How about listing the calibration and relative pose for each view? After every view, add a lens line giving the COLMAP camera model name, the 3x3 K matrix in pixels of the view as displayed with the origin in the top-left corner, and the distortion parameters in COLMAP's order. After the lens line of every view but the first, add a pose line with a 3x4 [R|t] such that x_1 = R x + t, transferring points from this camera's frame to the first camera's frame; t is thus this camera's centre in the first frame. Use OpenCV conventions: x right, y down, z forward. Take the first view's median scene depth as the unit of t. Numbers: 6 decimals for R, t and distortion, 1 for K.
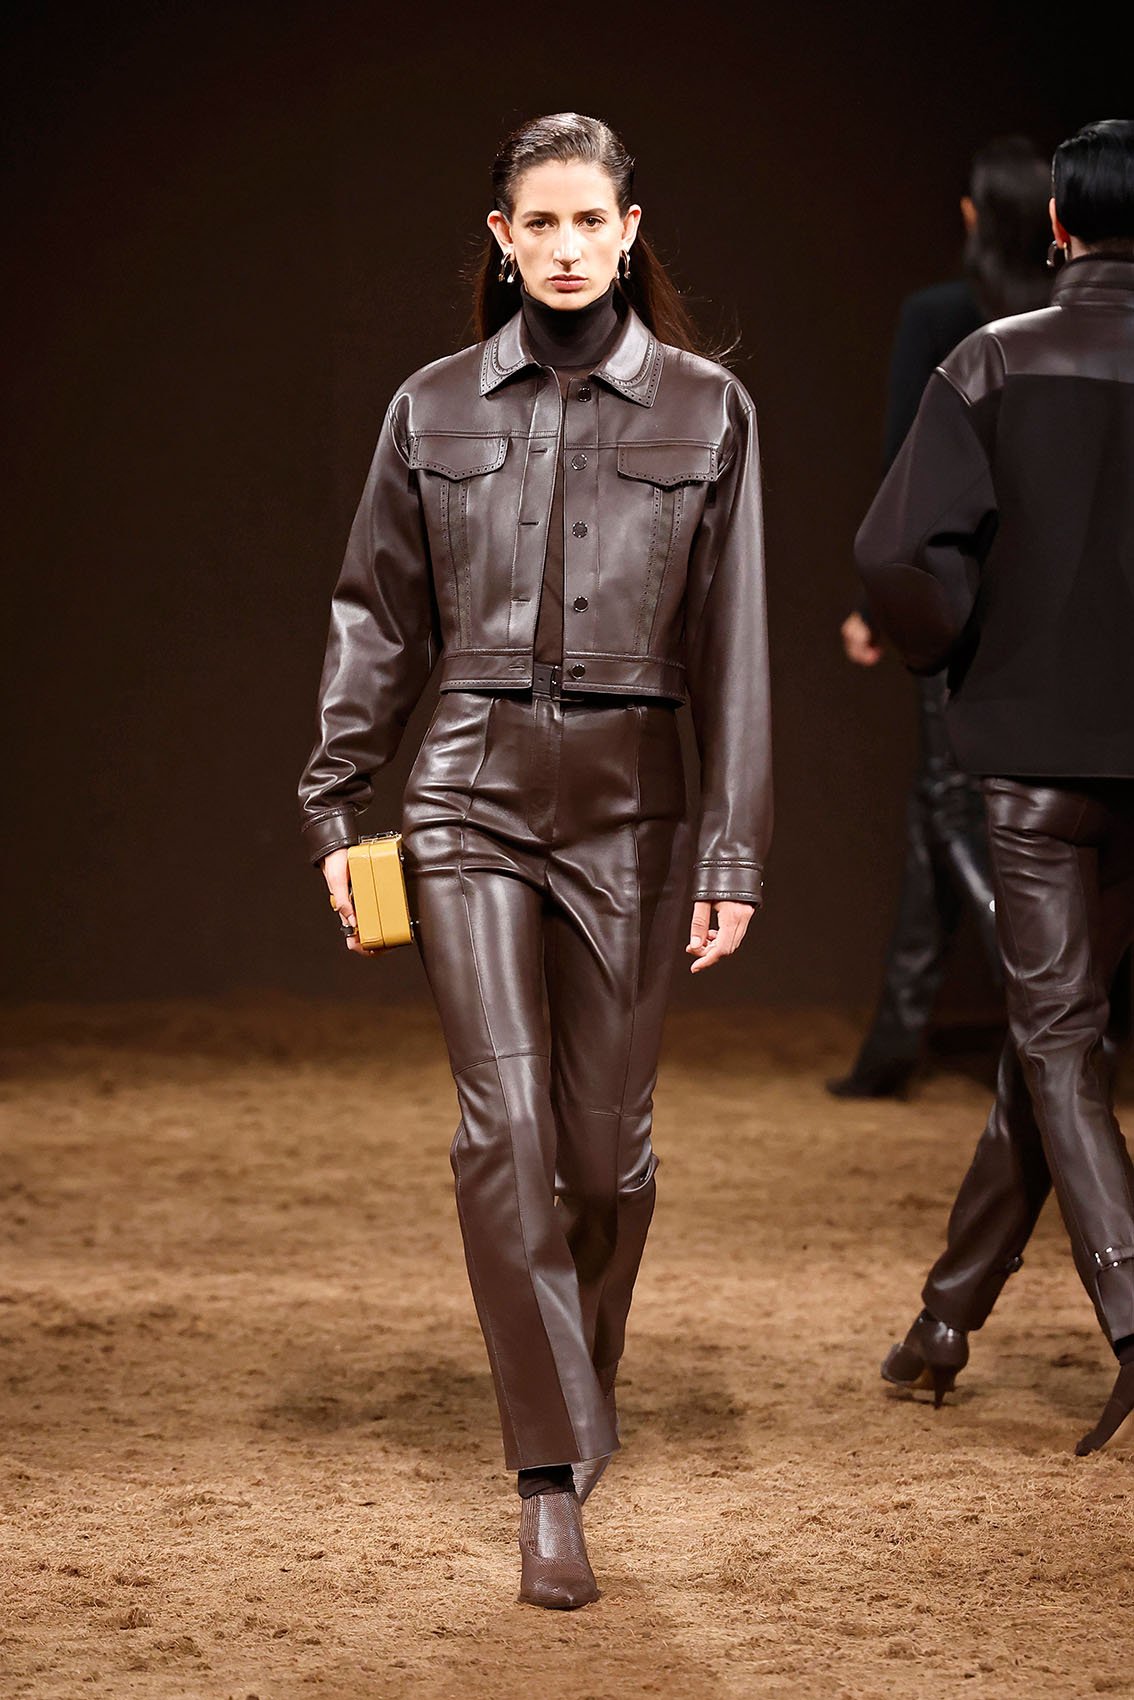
lens RADIAL K [[10588.4, 0, 676.2], [0, 10588.4, 703.3], [0, 0, 1]] dist [1.059308, 0.000000]
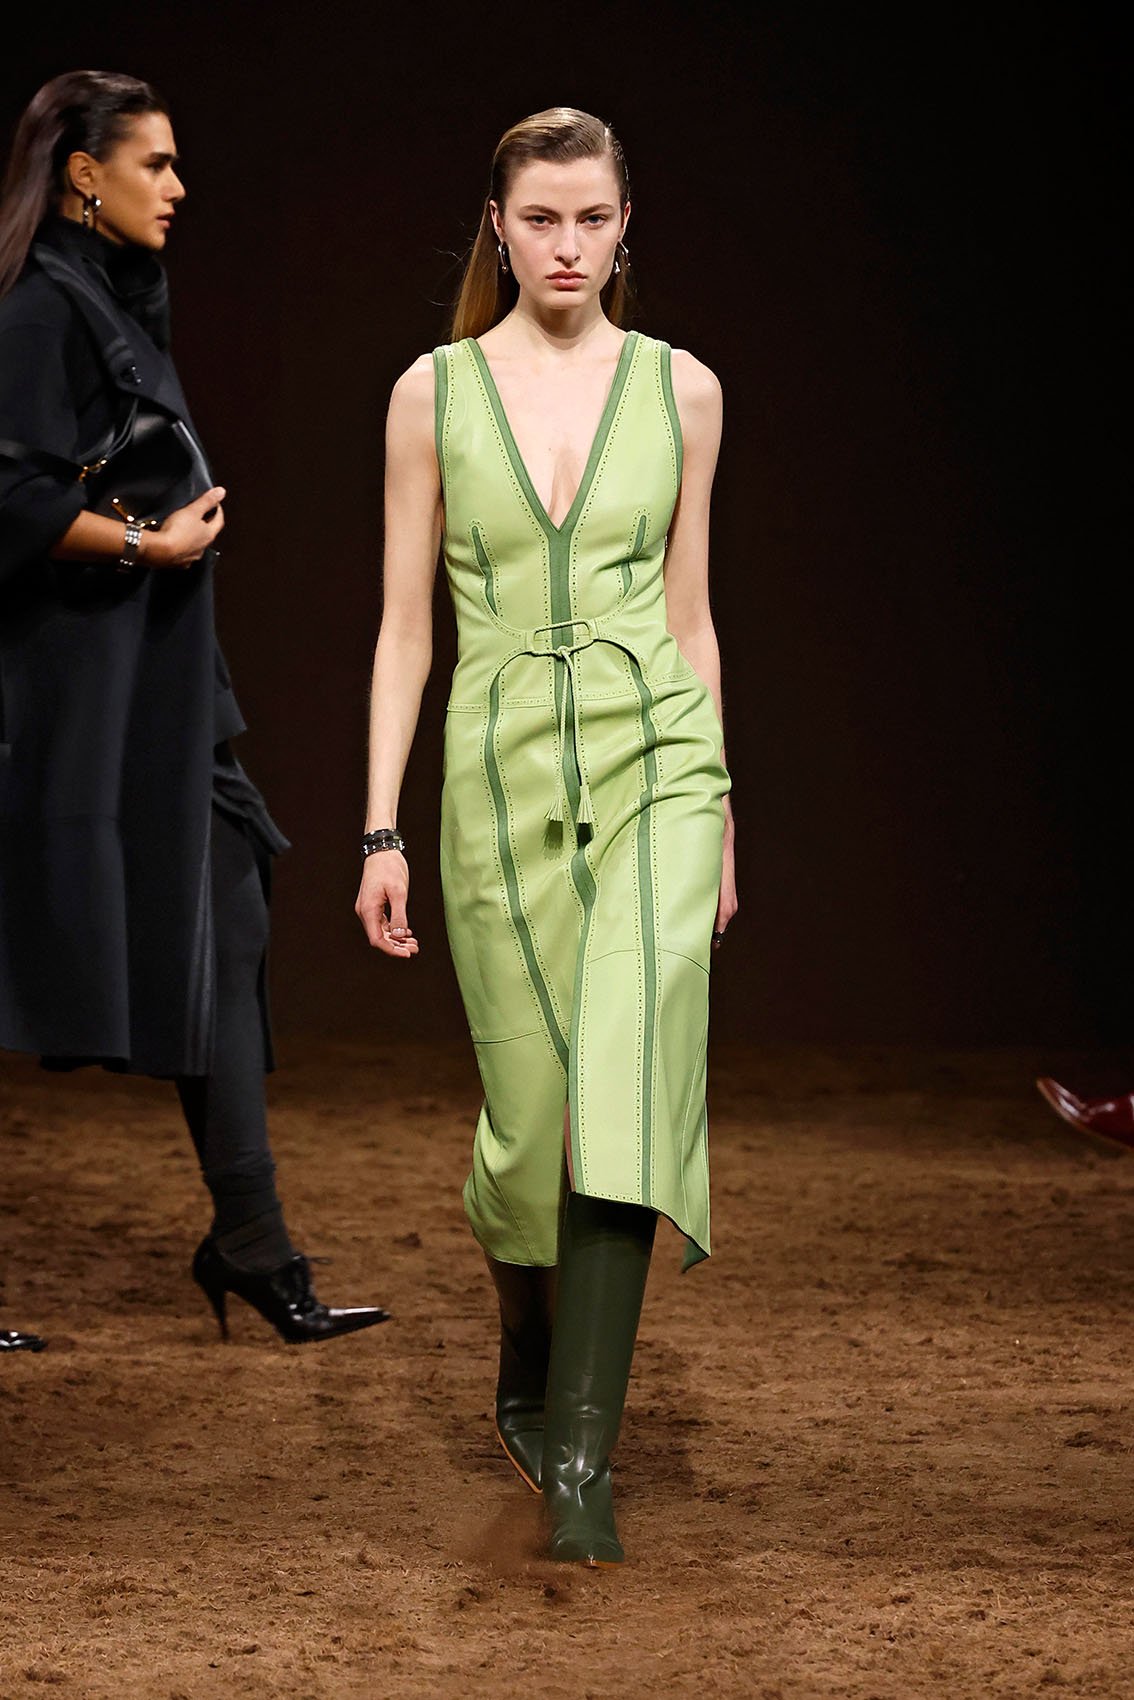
lens RADIAL K [[10588.4, 0, 650.7], [0, 10588.4, 760.1], [0, 0, 1]] dist [1.059308, 0.000000]
pose [[0.999971, 0.006333, -0.004230, 0.003507], [-0.006321, 0.999976, 0.002676, 0.002208], [0.004247, -0.002649, 0.999987, 0.100127]]
